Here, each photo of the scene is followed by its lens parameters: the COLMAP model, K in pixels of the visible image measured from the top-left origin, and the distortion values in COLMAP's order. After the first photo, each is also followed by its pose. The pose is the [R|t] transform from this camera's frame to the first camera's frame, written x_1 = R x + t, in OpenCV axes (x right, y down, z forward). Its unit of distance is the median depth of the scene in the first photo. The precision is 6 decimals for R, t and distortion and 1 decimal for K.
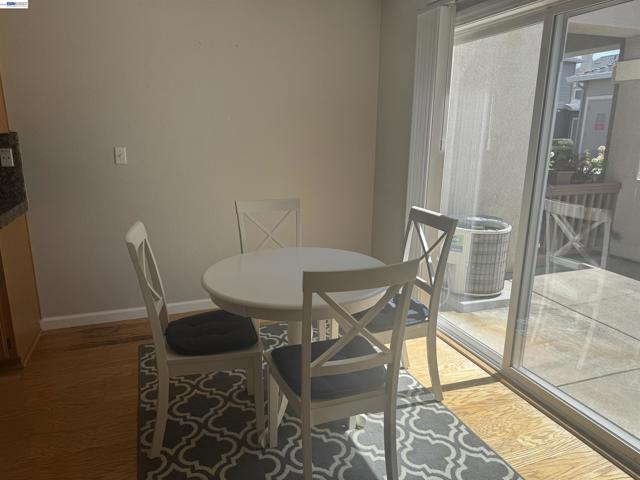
lens RADIAL K [[449.7, 0, 318.5], [0, 449.7, 245.5], [0, 0, 1]] dist [0.066106, -0.081971]
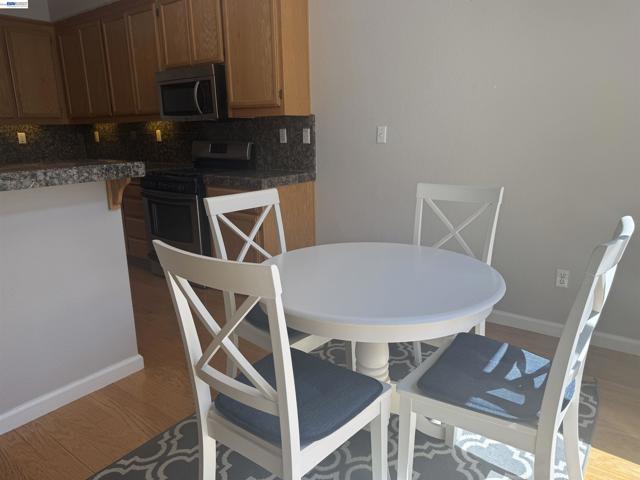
lens RADIAL K [[449.7, 0, 320.3], [0, 449.7, 240.7], [0, 0, 1]] dist [0.066106, -0.081971]
pose [[0.546154, 0.182478, -0.817568, 0.221404], [-0.186403, 0.977989, 0.093761, -0.021394], [0.816682, 0.101189, 0.568147, 0.208037]]
